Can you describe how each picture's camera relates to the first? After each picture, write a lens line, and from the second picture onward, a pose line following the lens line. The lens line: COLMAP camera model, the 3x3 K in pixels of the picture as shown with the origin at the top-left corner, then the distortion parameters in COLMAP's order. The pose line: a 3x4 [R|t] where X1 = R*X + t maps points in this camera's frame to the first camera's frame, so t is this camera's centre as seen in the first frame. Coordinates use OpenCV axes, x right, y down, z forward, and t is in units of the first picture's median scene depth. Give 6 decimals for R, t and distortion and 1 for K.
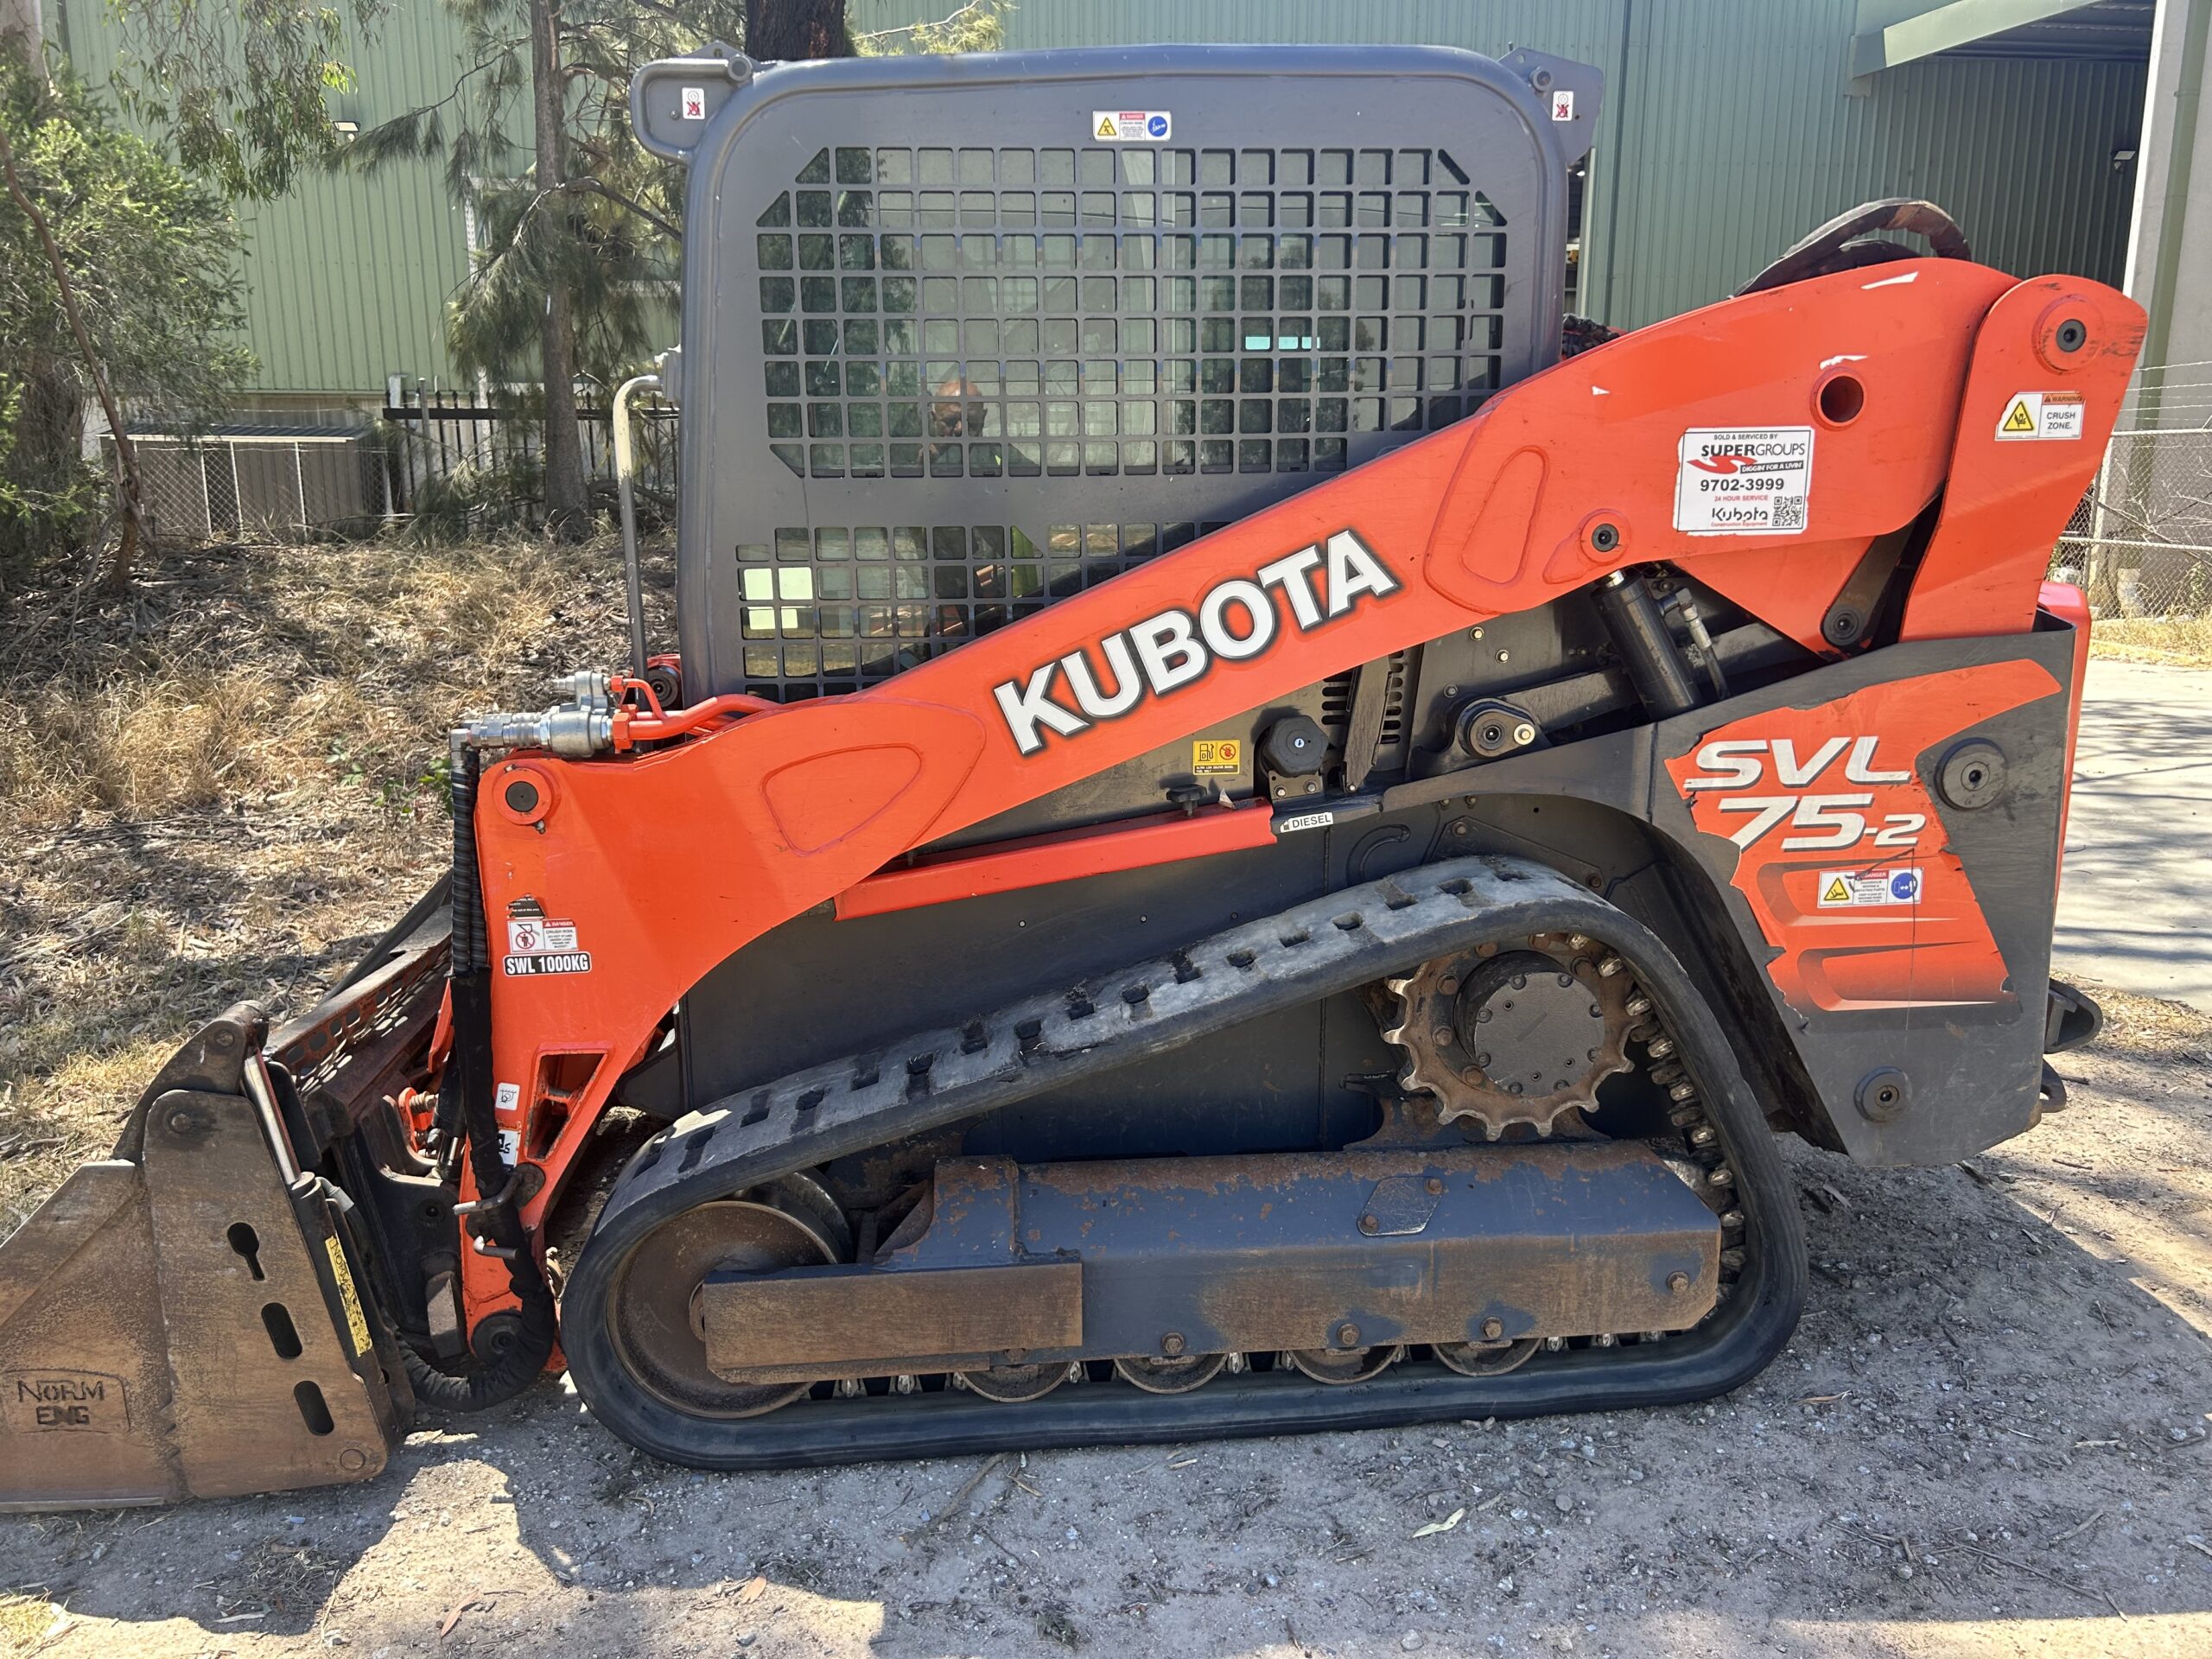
lens RADIAL K [[1709.2, 0, 1080.2], [0, 1709.2, 811.4], [0, 0, 1]] dist [0.082853, -0.108184]
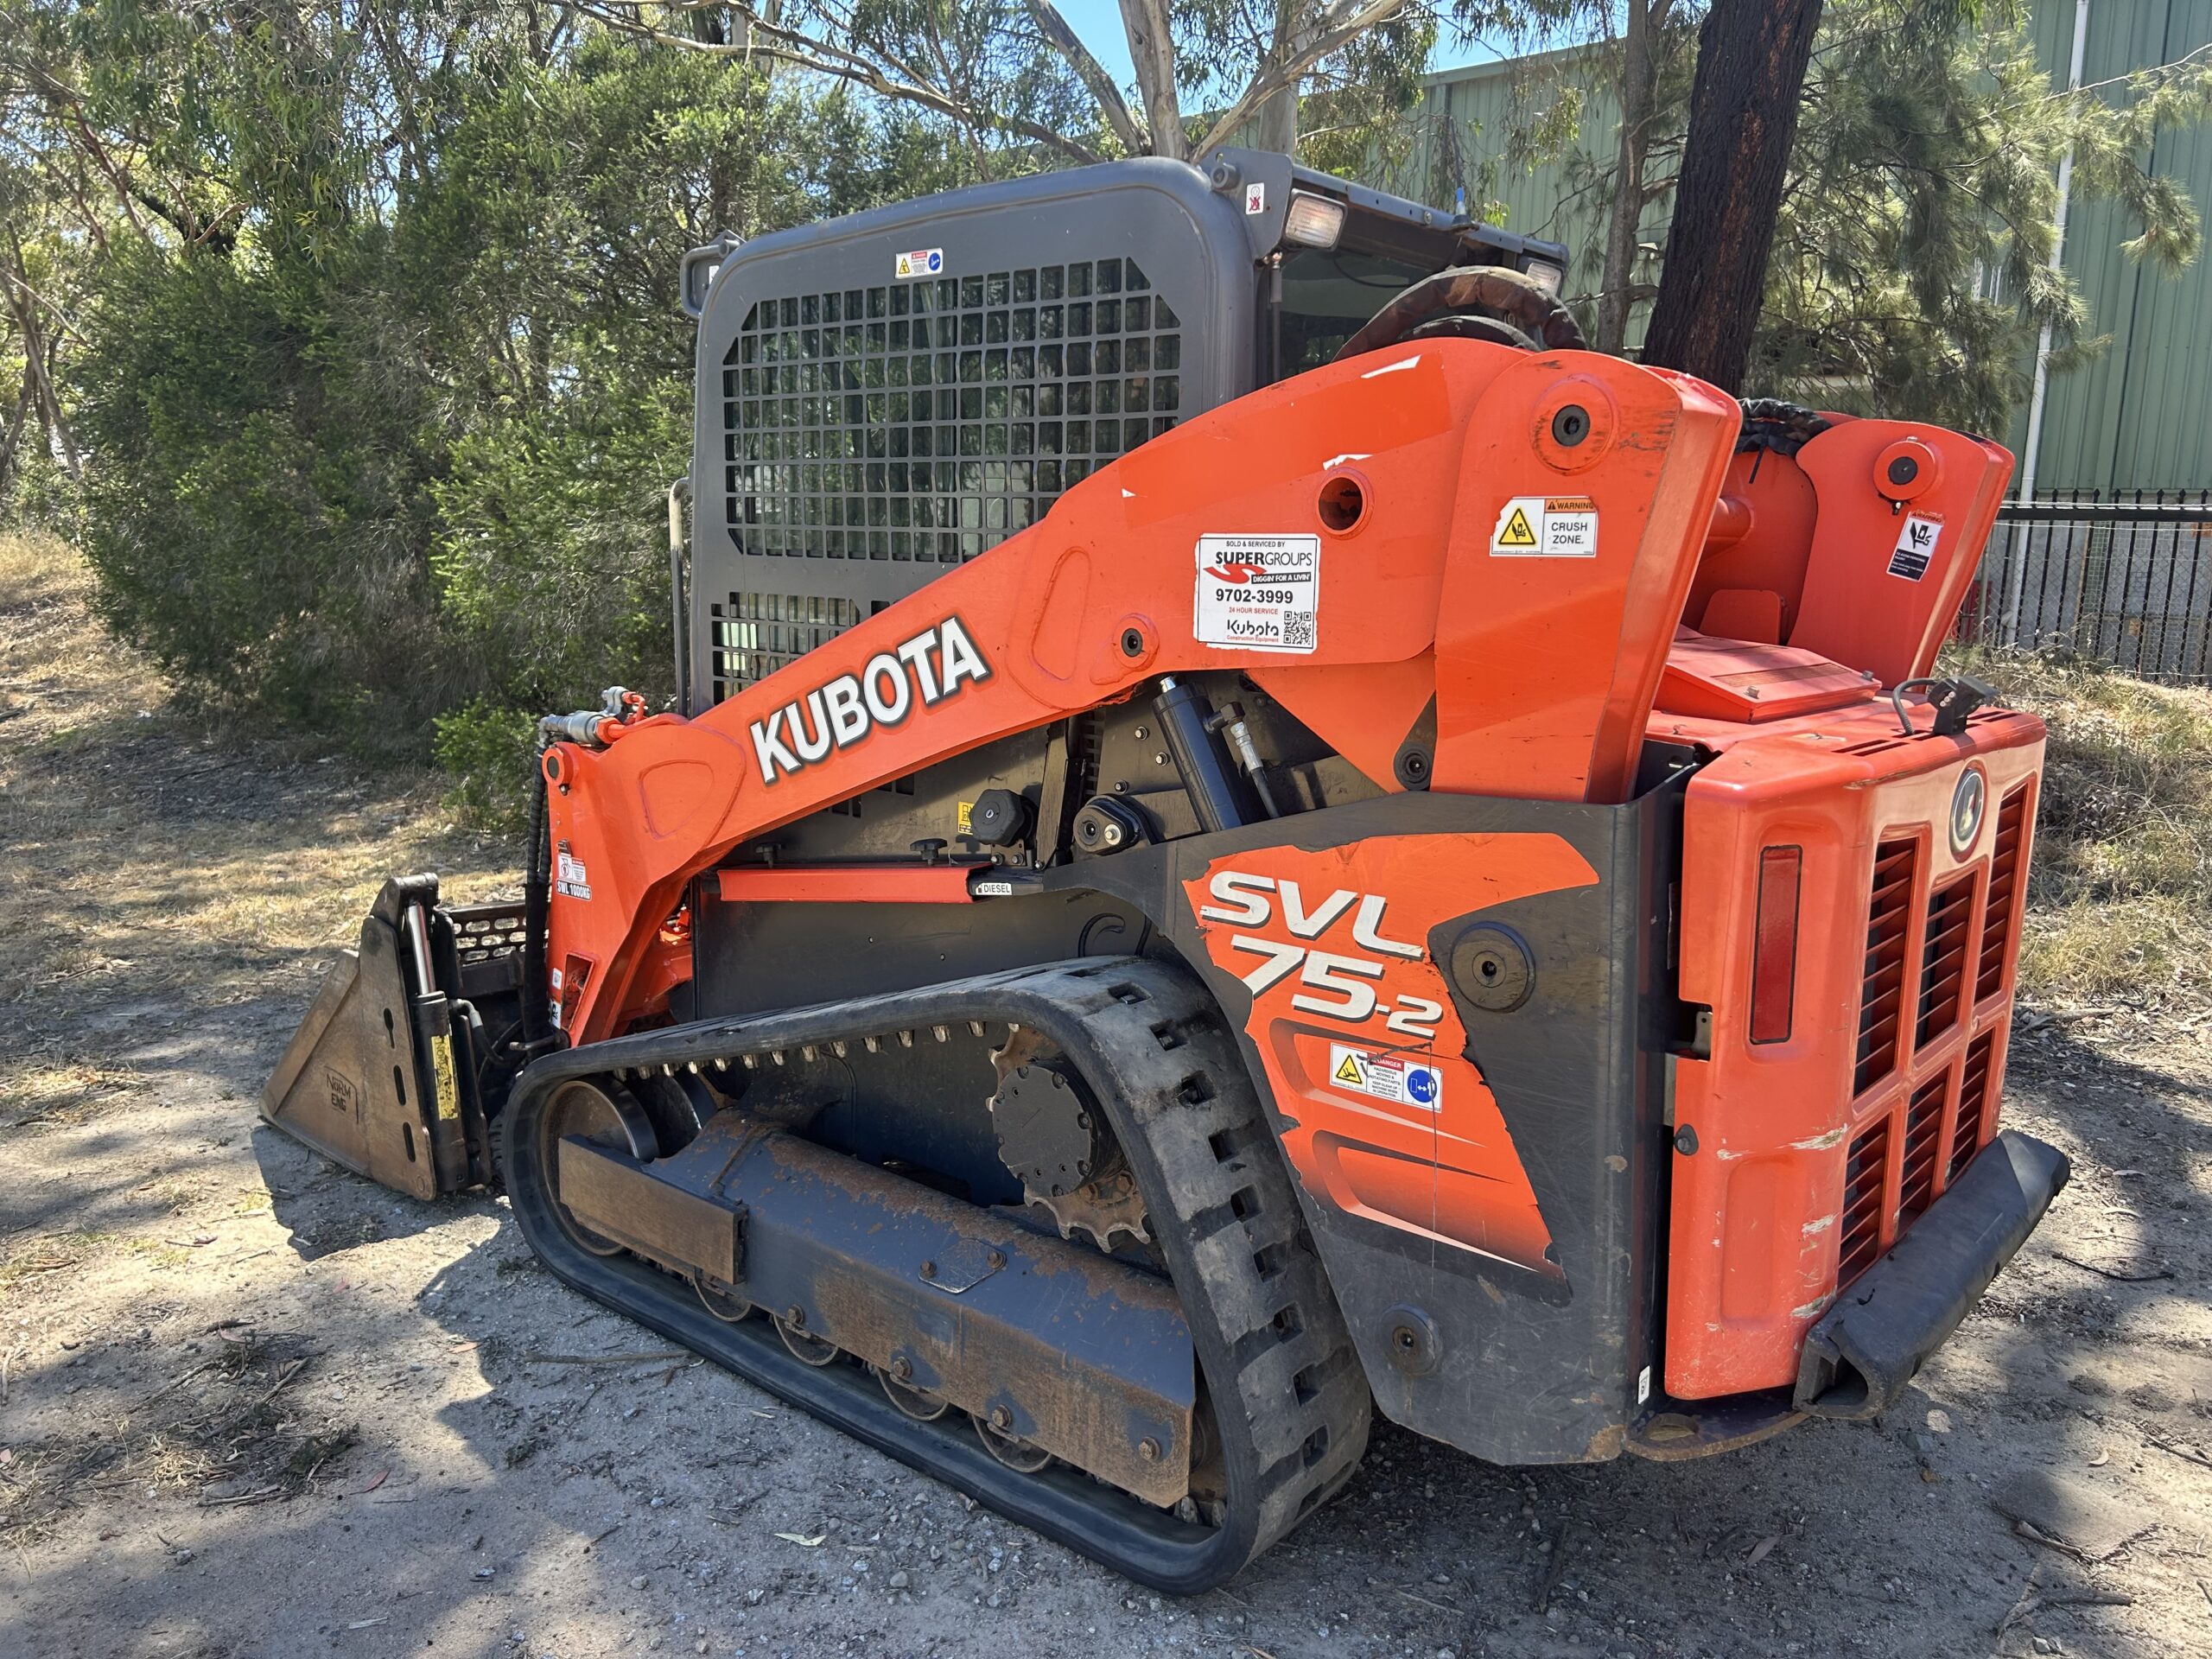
lens RADIAL K [[1656.4, 0, 1054.1], [0, 1656.4, 823.4], [0, 0, 1]] dist [0.226325, -0.522627]
pose [[0.688029, 0.146237, -0.710796, 0.926832], [-0.183307, 0.982744, 0.024752, -0.069595], [0.702150, 0.113264, 0.702963, 0.302435]]
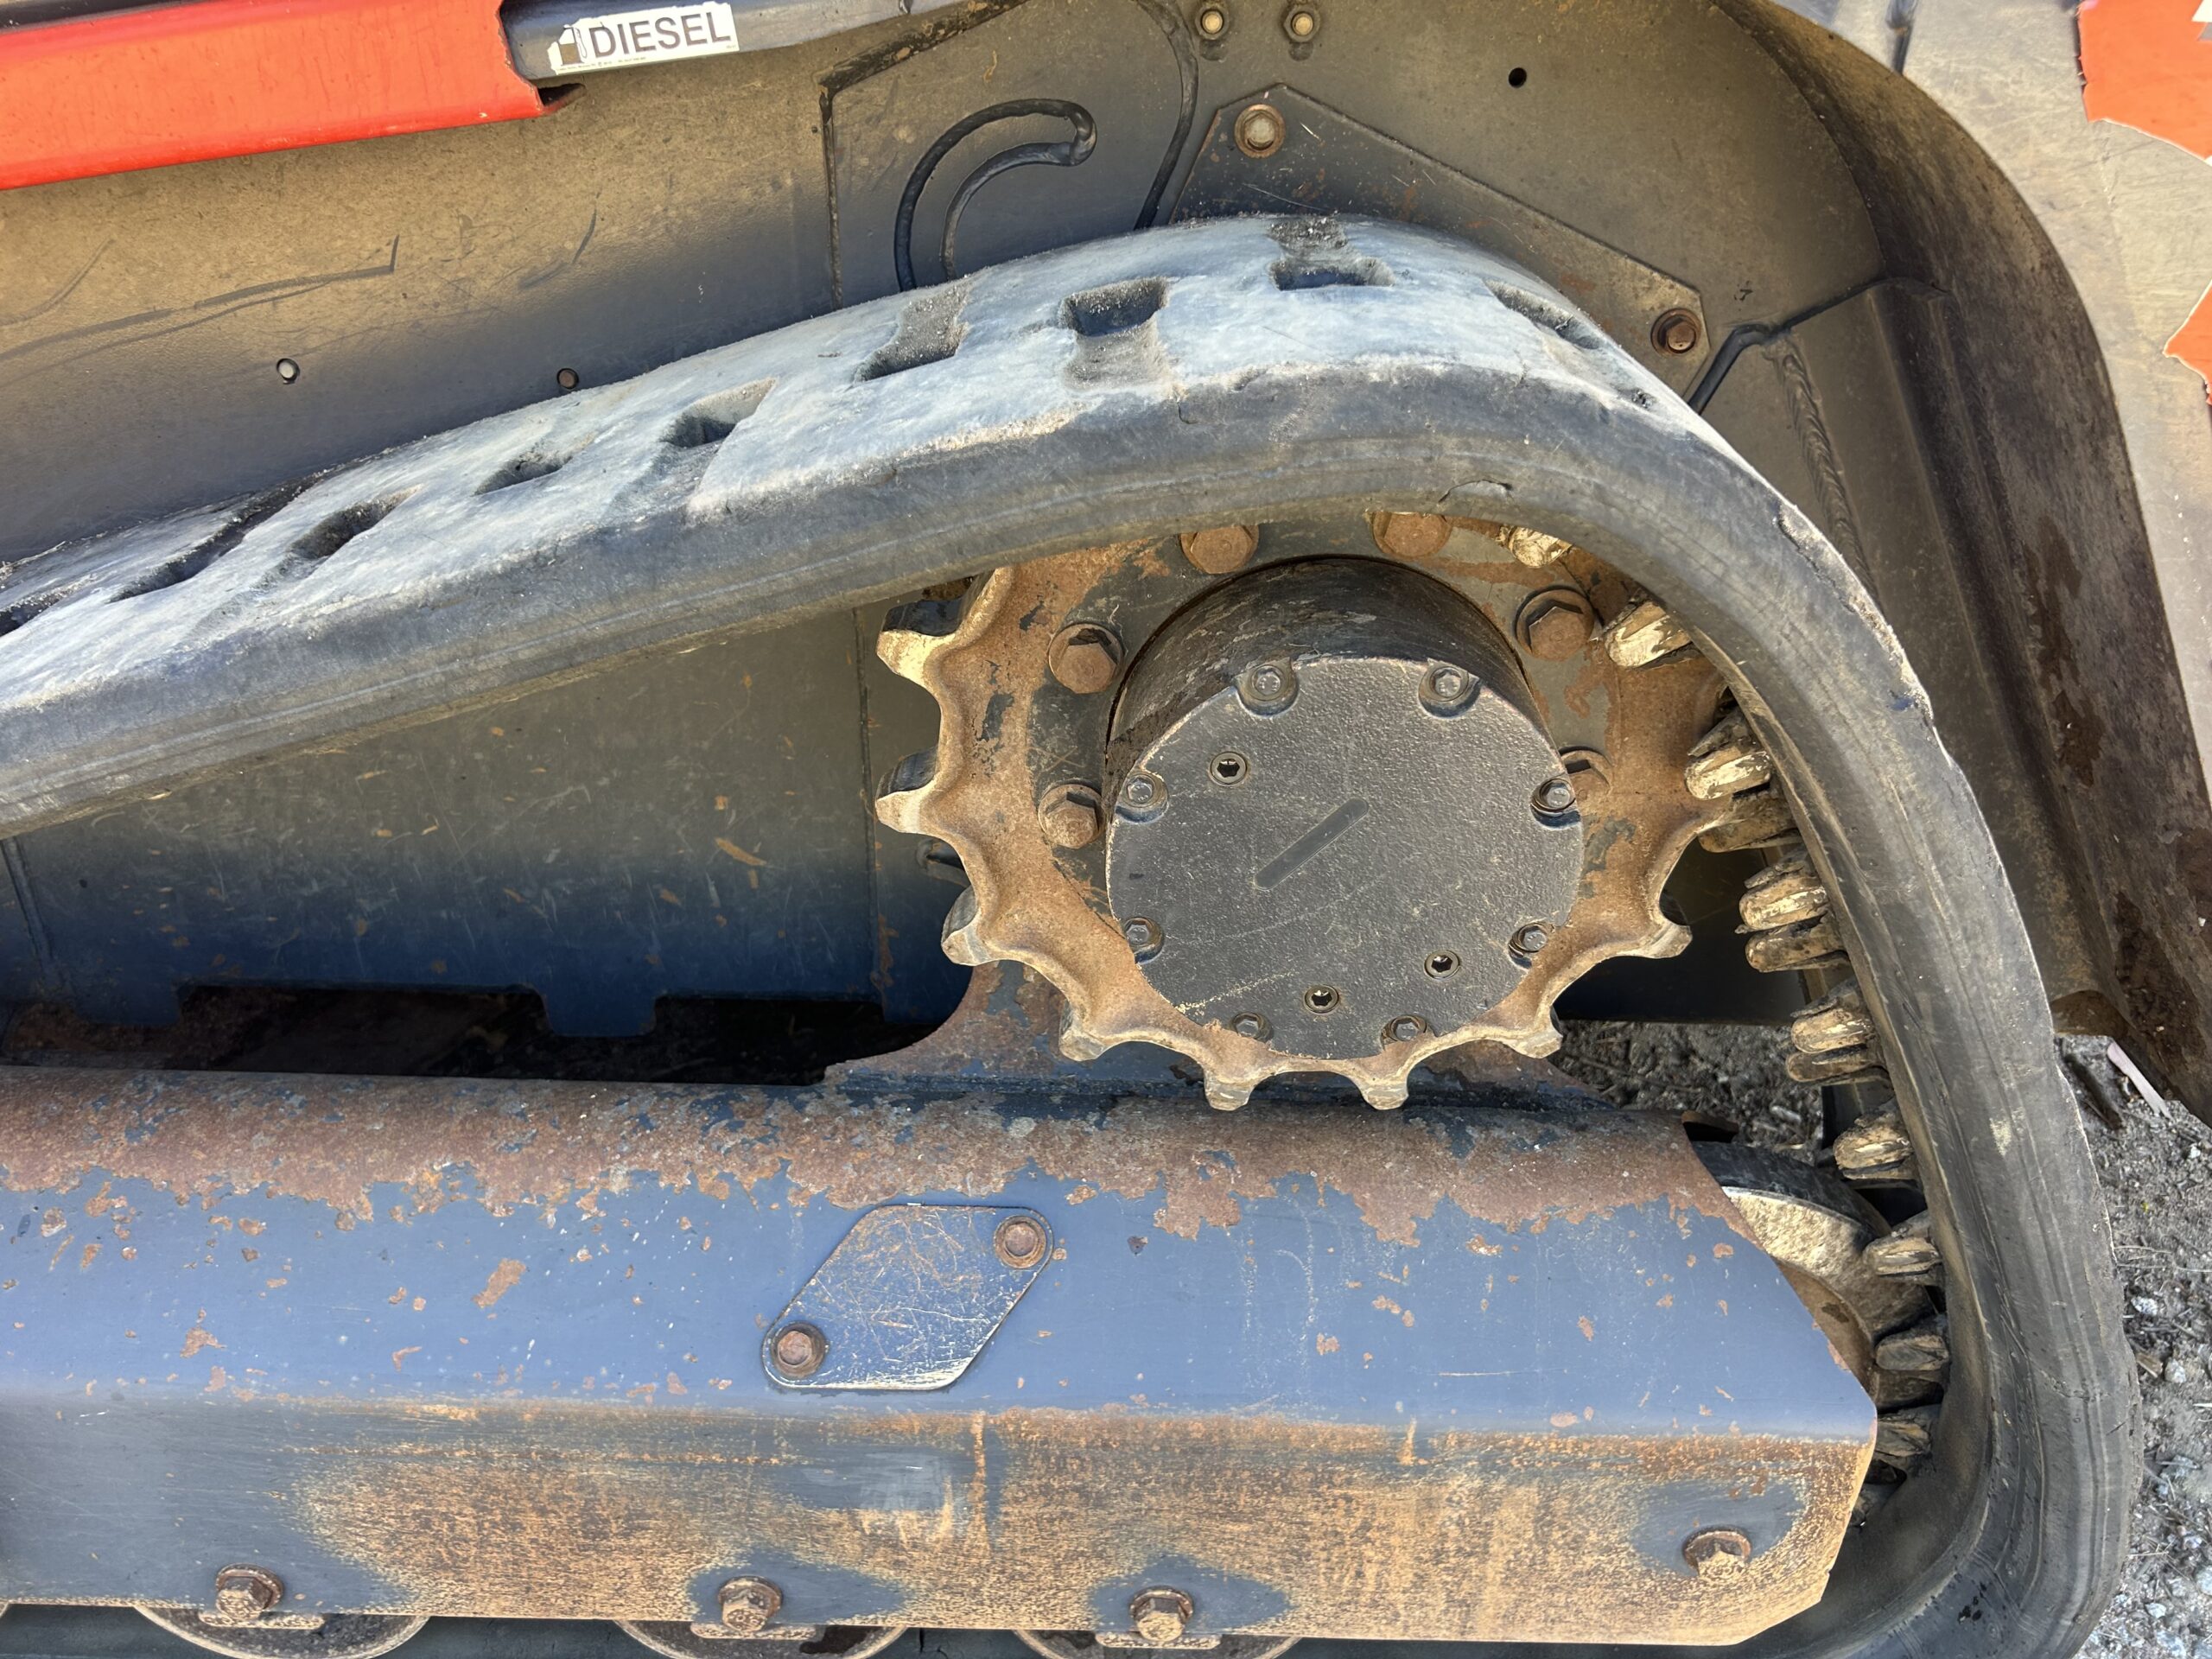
lens RADIAL K [[1707.0, 0, 1106.0], [0, 1707.0, 829.5], [0, 0, 1]] dist [0.047210, -0.050468]
pose [[0.994811, 0.076770, -0.066770, 0.244687], [-0.053144, 0.951690, 0.302425, 0.041401], [0.086761, -0.297308, 0.950832, 0.728913]]
